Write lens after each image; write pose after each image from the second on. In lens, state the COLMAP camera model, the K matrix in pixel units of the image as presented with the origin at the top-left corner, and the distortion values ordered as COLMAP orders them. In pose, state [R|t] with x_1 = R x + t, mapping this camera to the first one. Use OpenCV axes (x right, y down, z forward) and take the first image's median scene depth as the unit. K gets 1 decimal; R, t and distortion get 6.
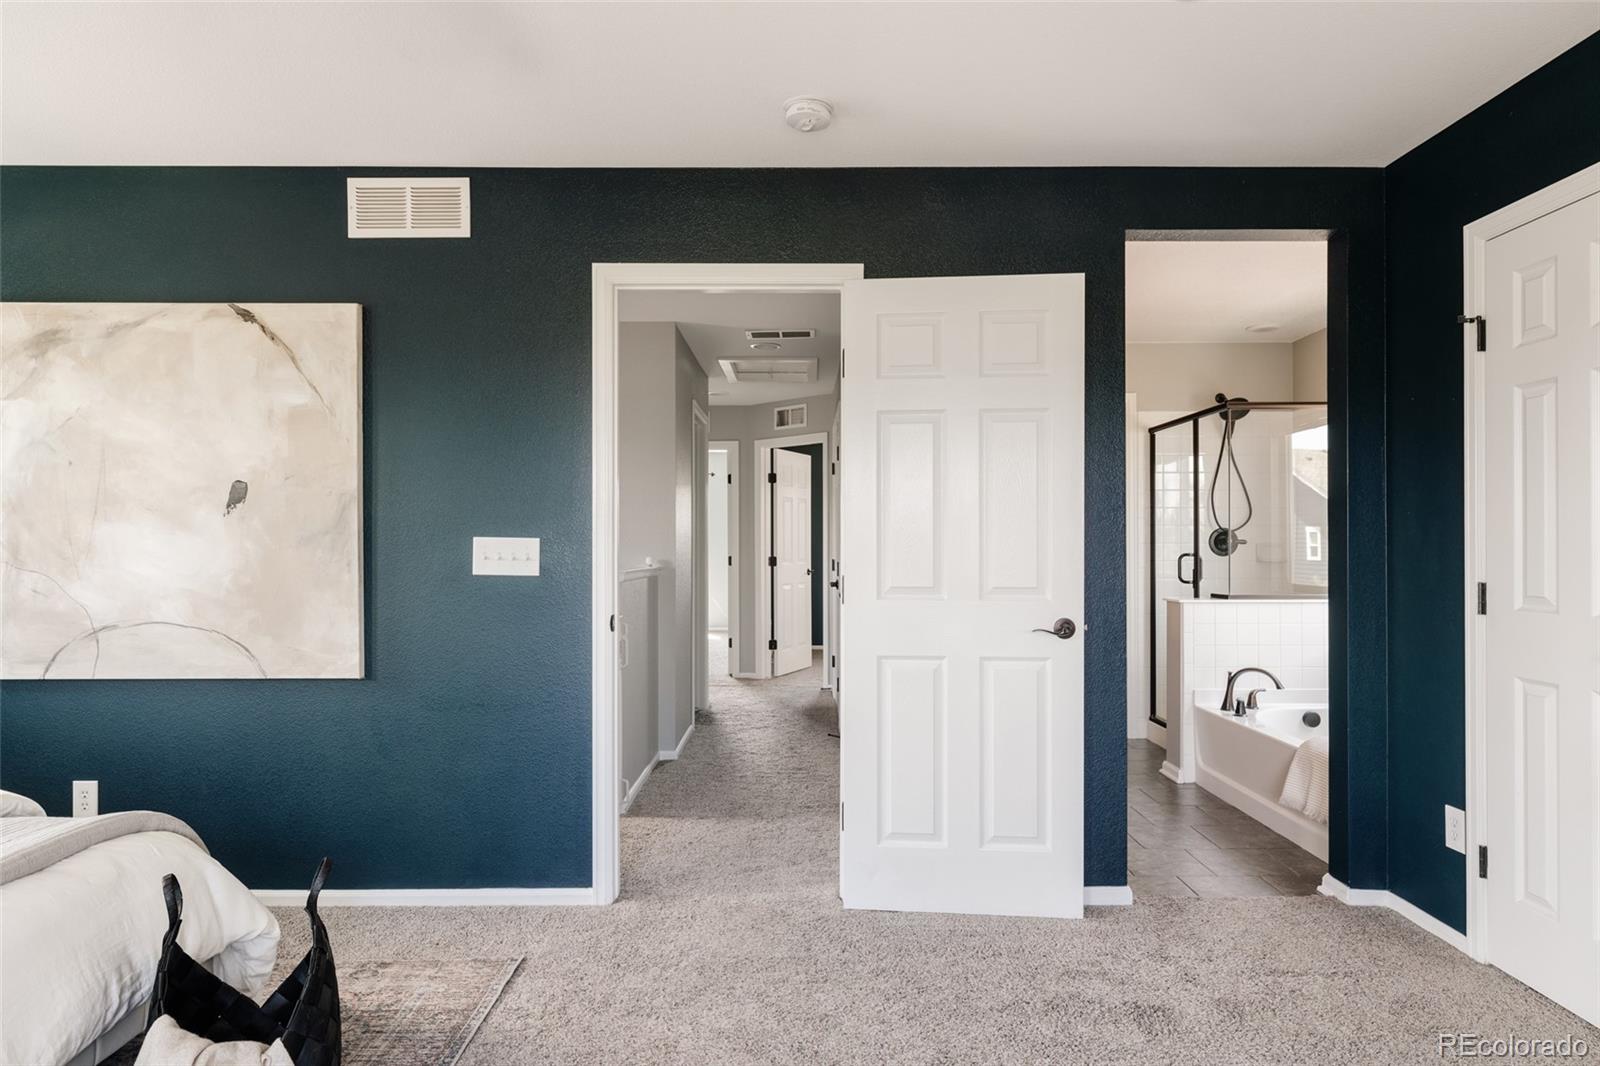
lens RADIAL K [[939.6, 0, 797.9], [0, 939.6, 532.8], [0, 0, 1]] dist [-0.004135, 0.001068]
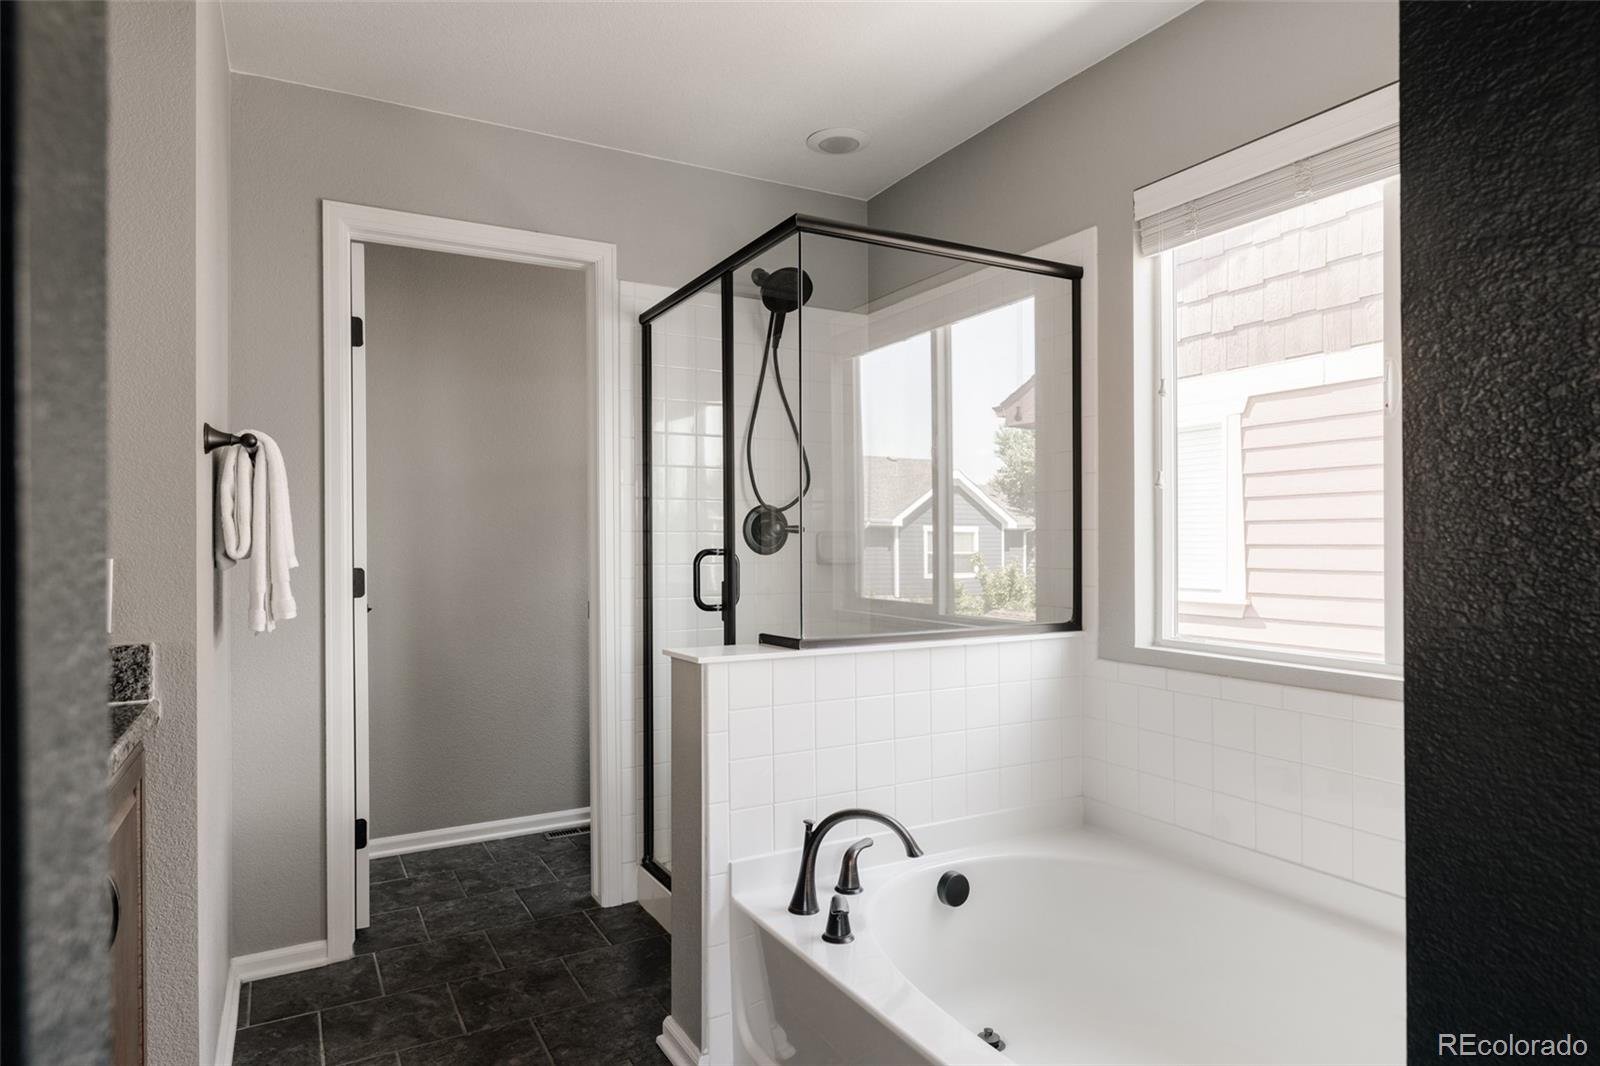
lens RADIAL K [[939.6, 0, 808.9], [0, 939.6, 535.1], [0, 0, 1]] dist [-0.004135, 0.001068]
pose [[0.870488, -0.002480, 0.492184, 0.220511], [0.002271, 0.999997, 0.001024, 0.014225], [-0.492185, 0.000226, 0.870491, 0.554402]]
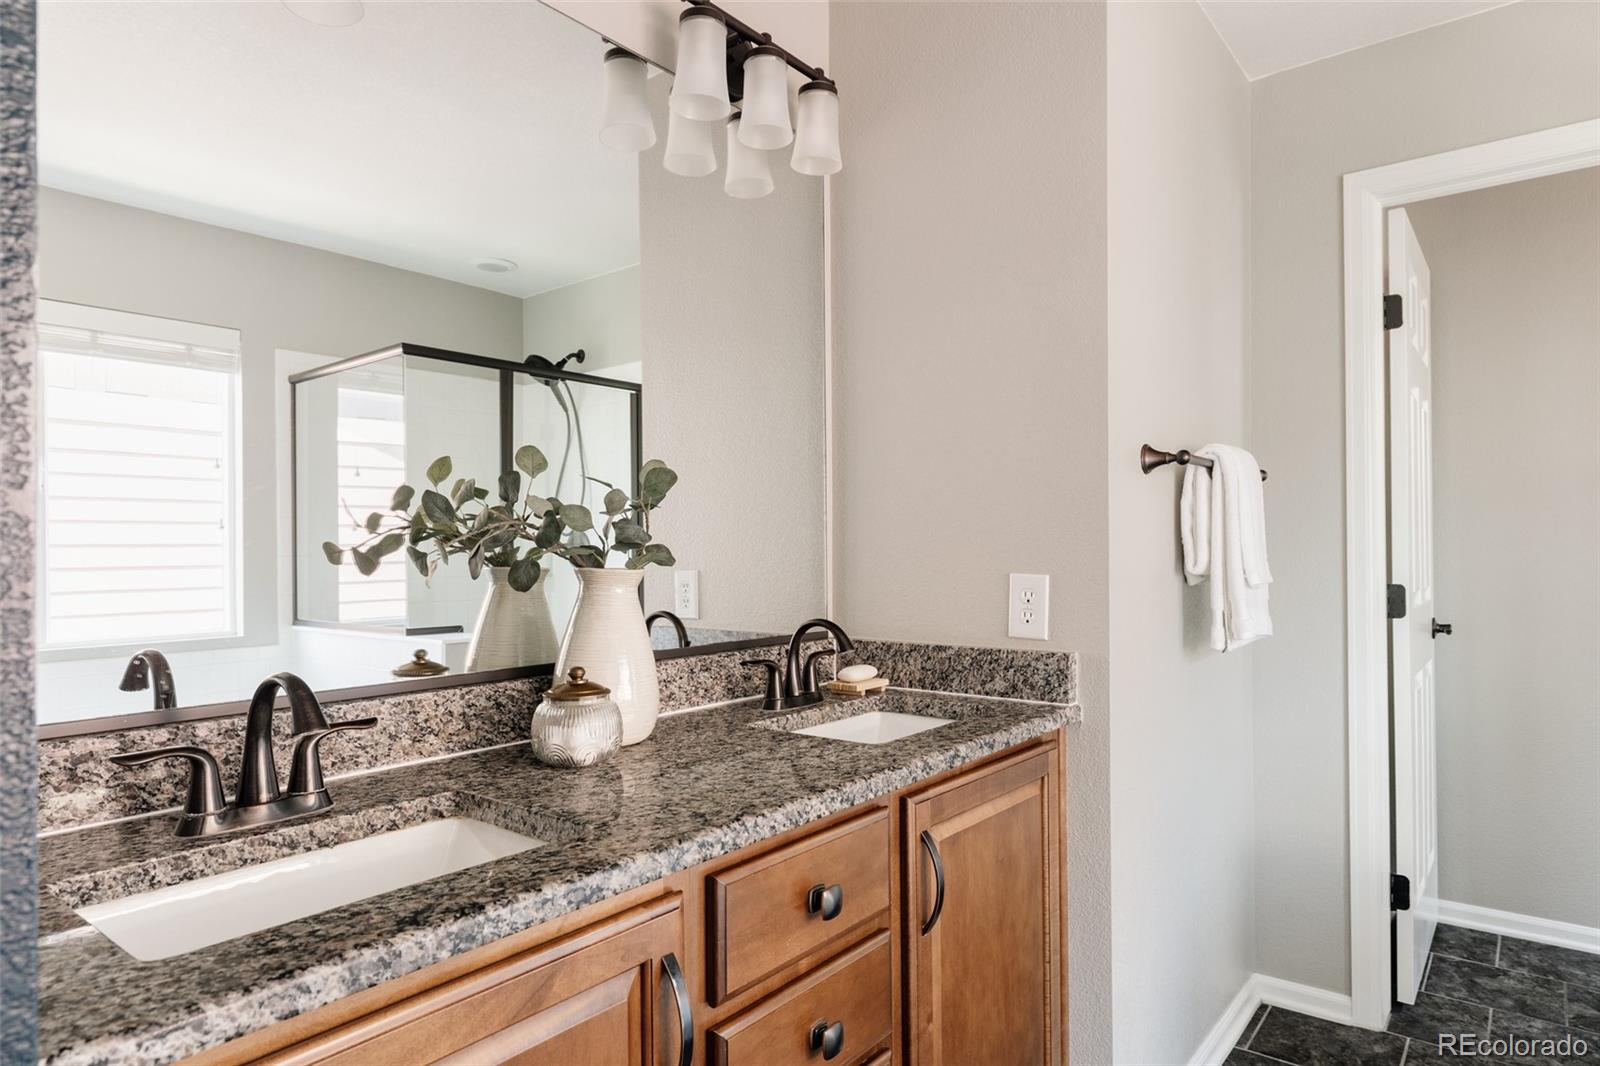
lens RADIAL K [[939.6, 0, 803.7], [0, 939.6, 536.0], [0, 0, 1]] dist [-0.004135, 0.001068]
pose [[0.784804, -0.011504, -0.619637, 0.310504], [0.011649, 0.999925, -0.003809, 0.008058], [0.619635, -0.004229, 0.784879, 0.598943]]
